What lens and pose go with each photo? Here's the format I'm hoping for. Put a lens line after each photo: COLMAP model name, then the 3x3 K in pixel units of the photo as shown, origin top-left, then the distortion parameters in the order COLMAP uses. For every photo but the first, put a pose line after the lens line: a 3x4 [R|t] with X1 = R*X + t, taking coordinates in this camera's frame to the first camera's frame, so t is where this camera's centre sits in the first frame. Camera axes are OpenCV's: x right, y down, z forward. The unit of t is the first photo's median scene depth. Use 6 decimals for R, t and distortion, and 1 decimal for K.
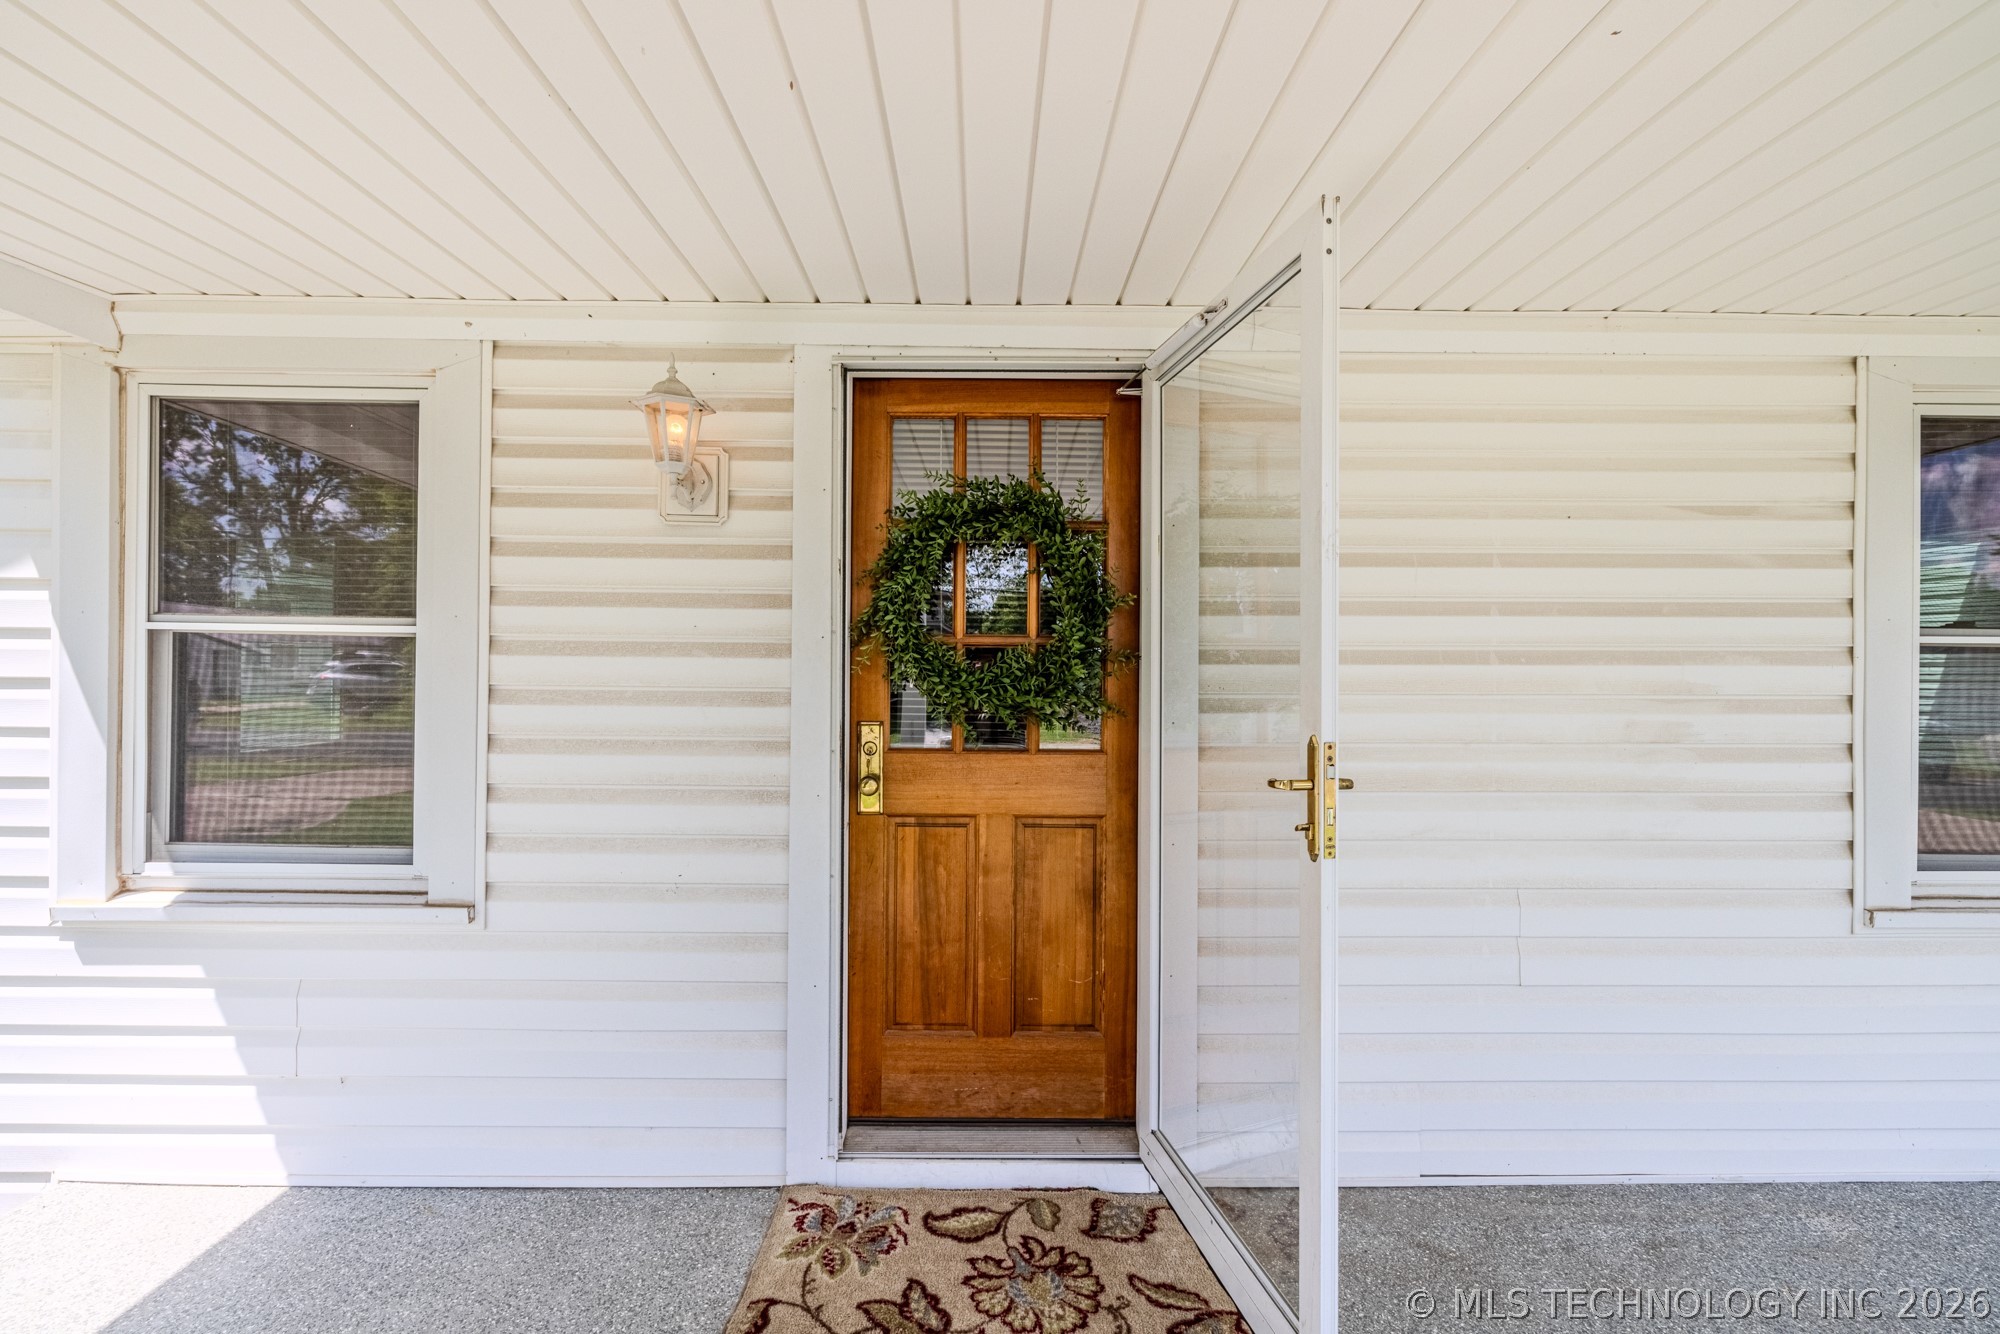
lens RADIAL K [[836.6, 0, 981.8], [0, 836.6, 635.4], [0, 0, 1]] dist [0.004423, -0.000037]
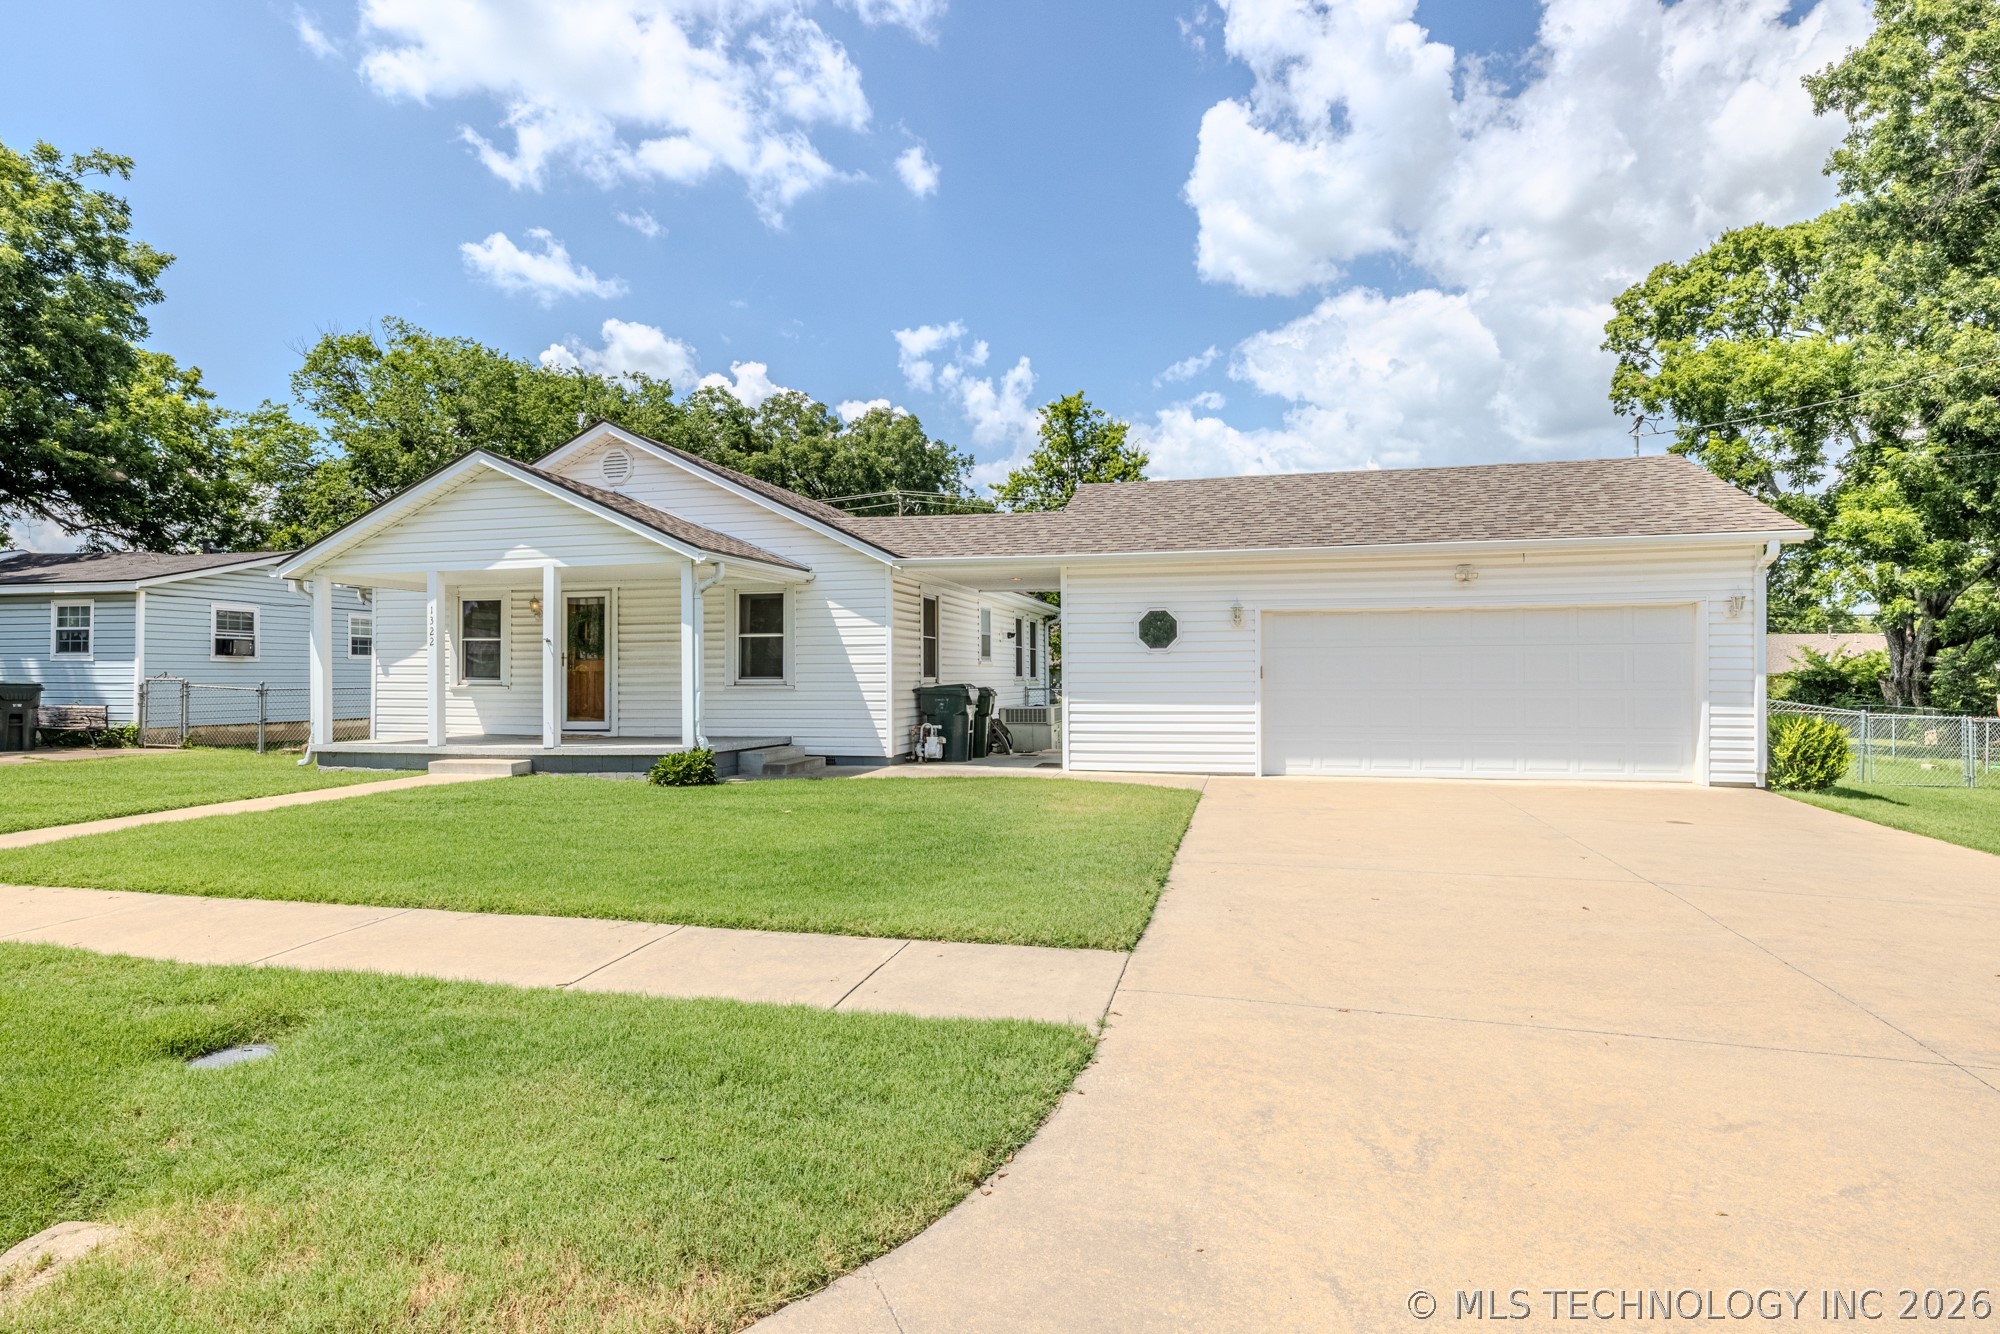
lens RADIAL K [[1051.0, 0, 999.8], [0, 1051.0, 672.3], [0, 0, 1]] dist [0.002574, -0.001589]
pose [[0.963457, -0.010276, -0.267665, 4.591906], [0.009073, 0.999942, -0.005731, 0.293584], [0.267709, 0.003093, 0.963495, -5.079318]]
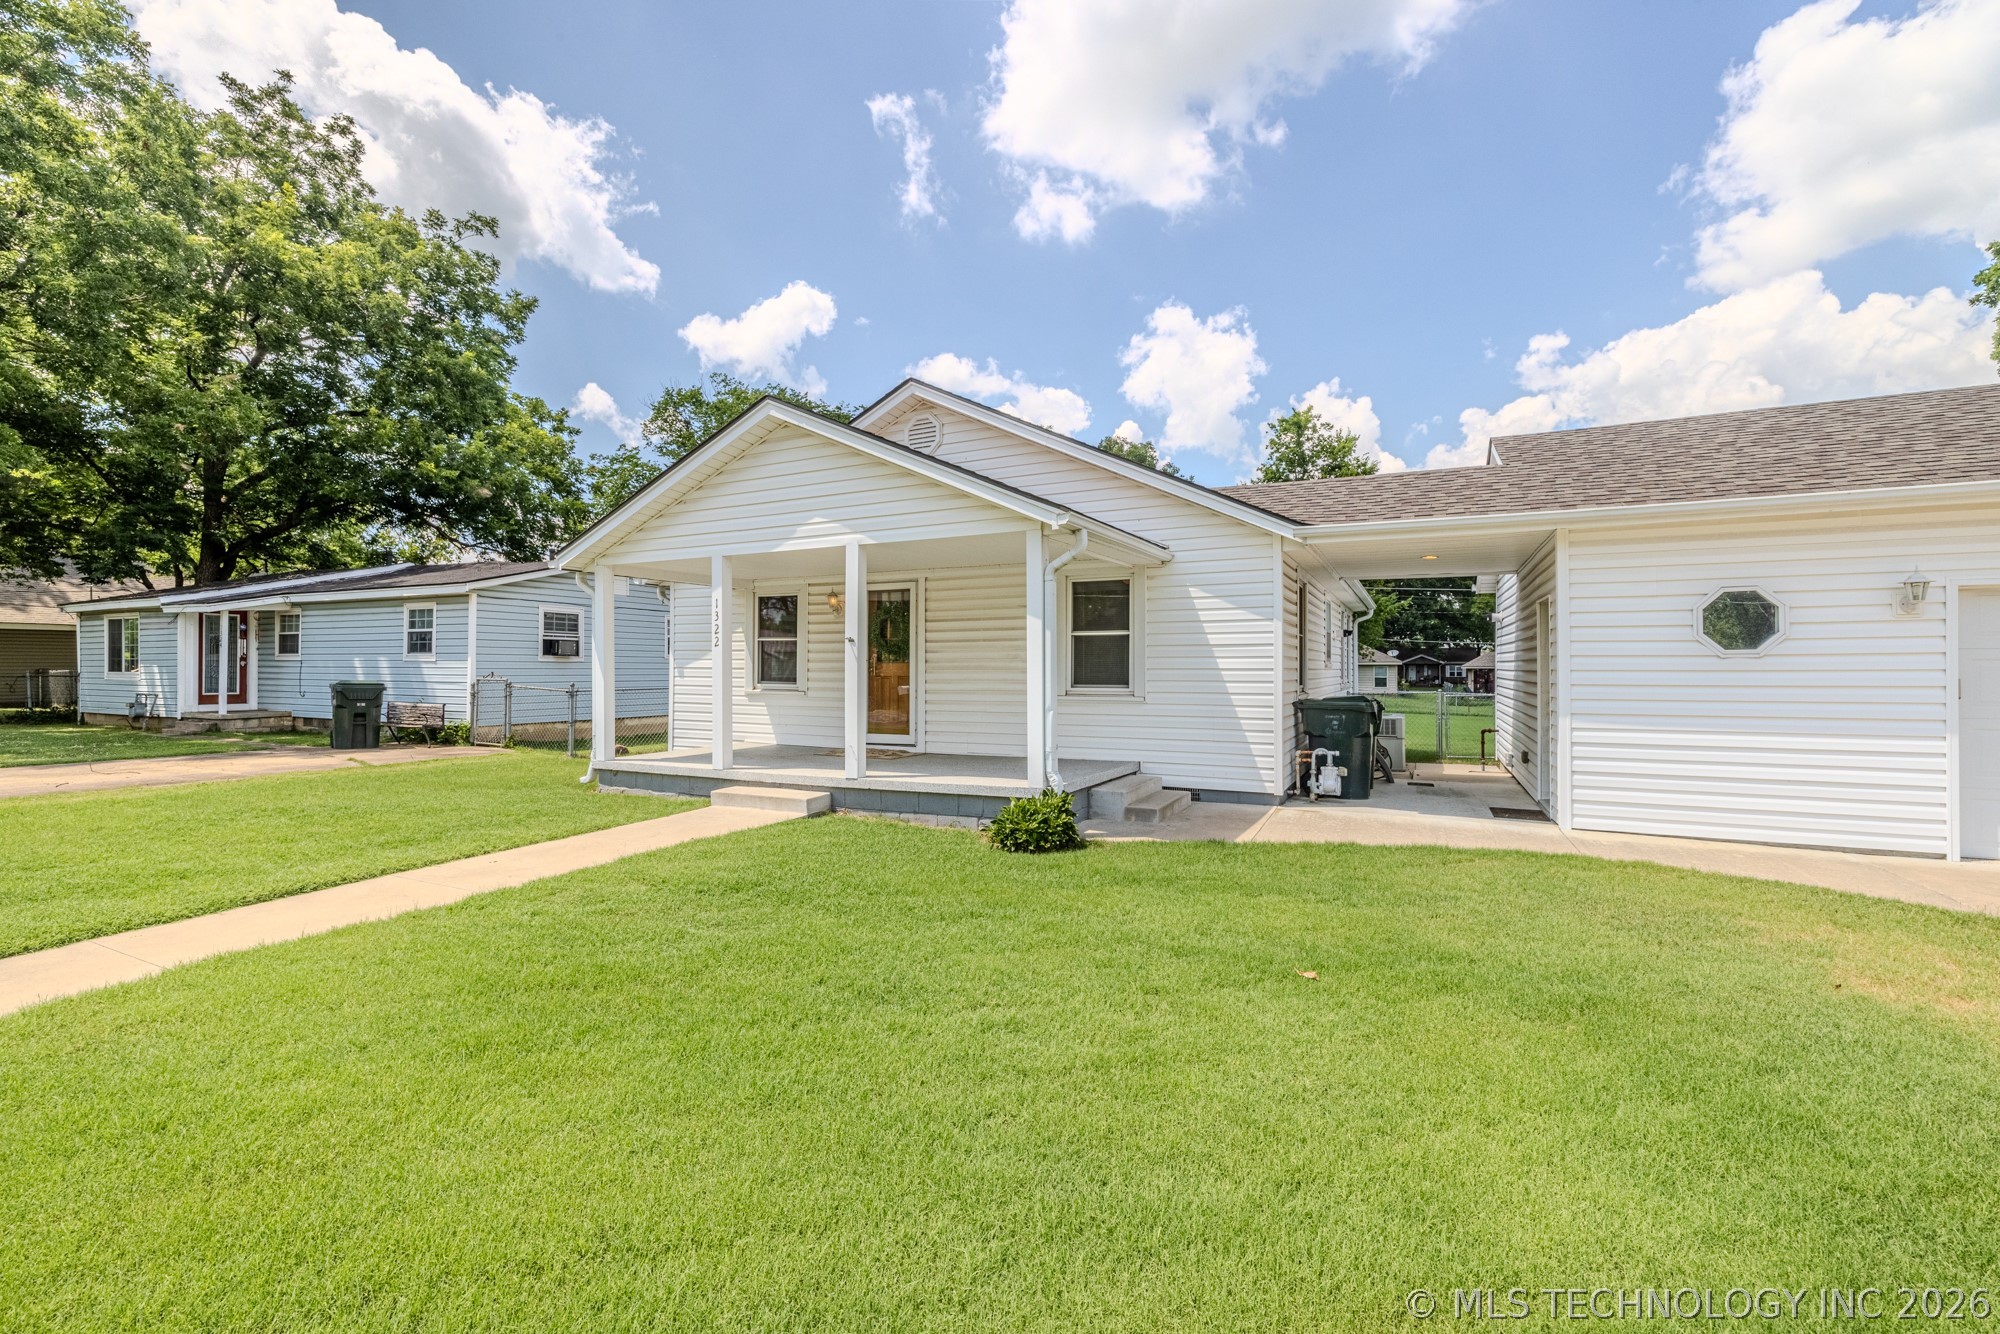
lens RADIAL K [[836.6, 0, 1013.7], [0, 836.6, 665.4], [0, 0, 1]] dist [0.004423, -0.000037]
pose [[0.892763, -0.007335, -0.450467, 2.840732], [0.004527, 0.999963, -0.007310, 0.199354], [0.450504, 0.004487, 0.892763, -3.000844]]
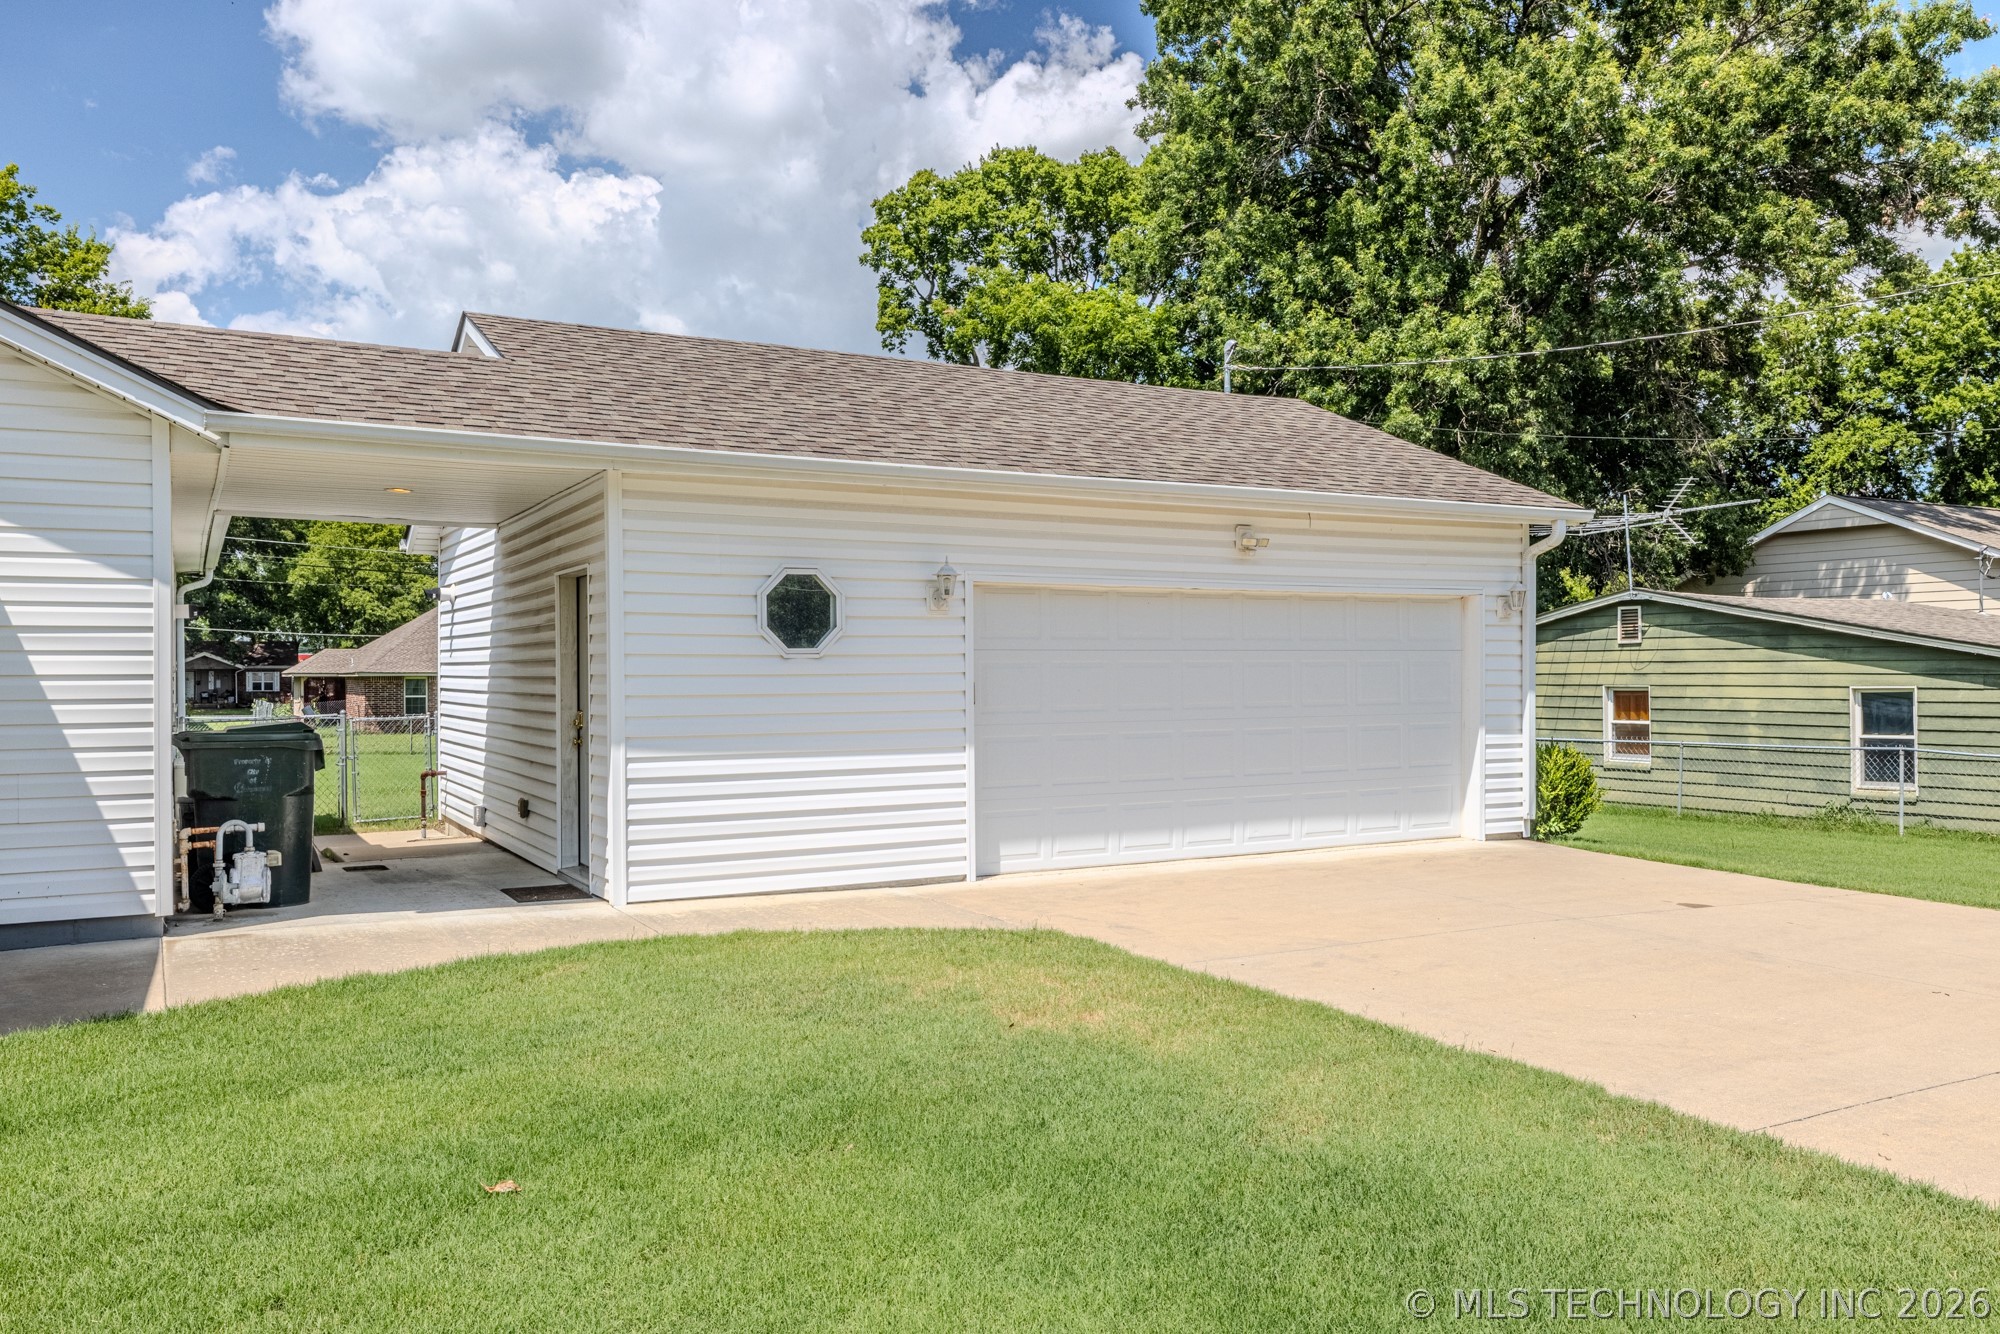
lens RADIAL K [[1458.1, 0, 946.8], [0, 1458.1, 669.6], [0, 0, 1]] dist [0.001089, -0.006381]
pose [[0.890691, -0.009290, 0.454513, 2.273083], [0.011030, 0.999938, -0.001176, 0.202951], [-0.454474, 0.006061, 0.890739, -3.019409]]
